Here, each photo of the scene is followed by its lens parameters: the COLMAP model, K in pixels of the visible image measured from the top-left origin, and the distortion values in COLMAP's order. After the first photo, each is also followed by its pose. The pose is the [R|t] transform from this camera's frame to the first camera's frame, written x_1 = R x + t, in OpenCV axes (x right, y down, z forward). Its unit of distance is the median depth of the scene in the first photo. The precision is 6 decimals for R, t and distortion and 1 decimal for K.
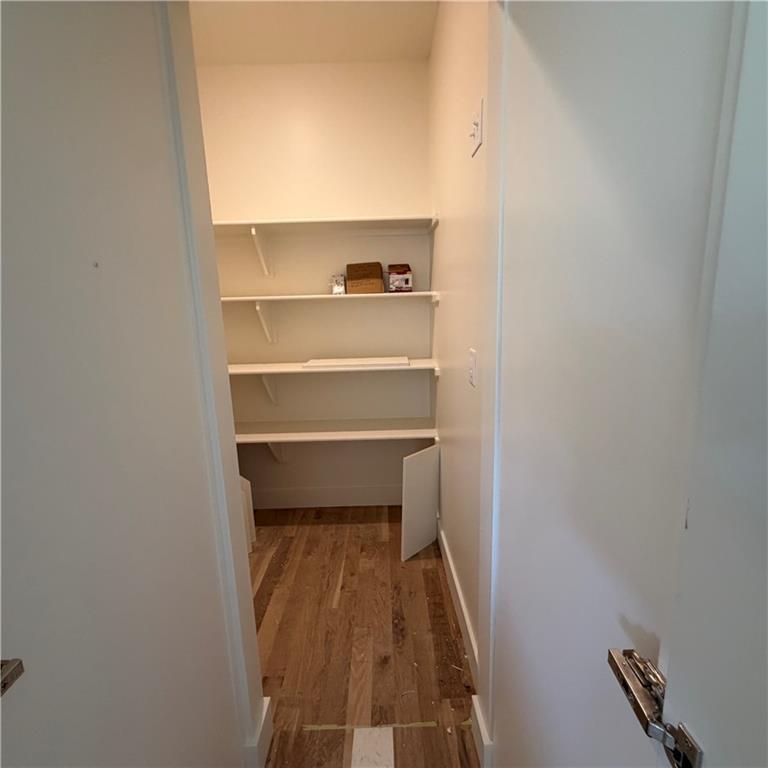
lens RADIAL K [[409.3, 0, 381.9], [0, 409.3, 384.8], [0, 0, 1]] dist [-0.000824, 0.001039]
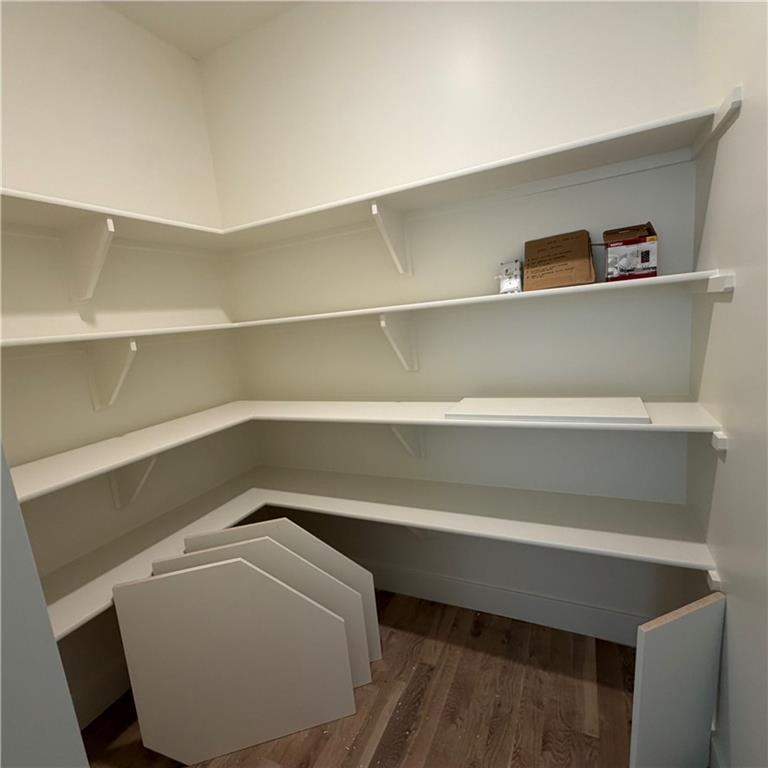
lens RADIAL K [[409.3, 0, 381.9], [0, 409.3, 384.8], [0, 0, 1]] dist [-0.000824, 0.001039]
pose [[0.898321, 0.011693, -0.439183, -0.008253], [-0.011573, 0.999929, 0.002949, -0.086084], [0.439186, 0.002434, 0.898393, 0.379914]]
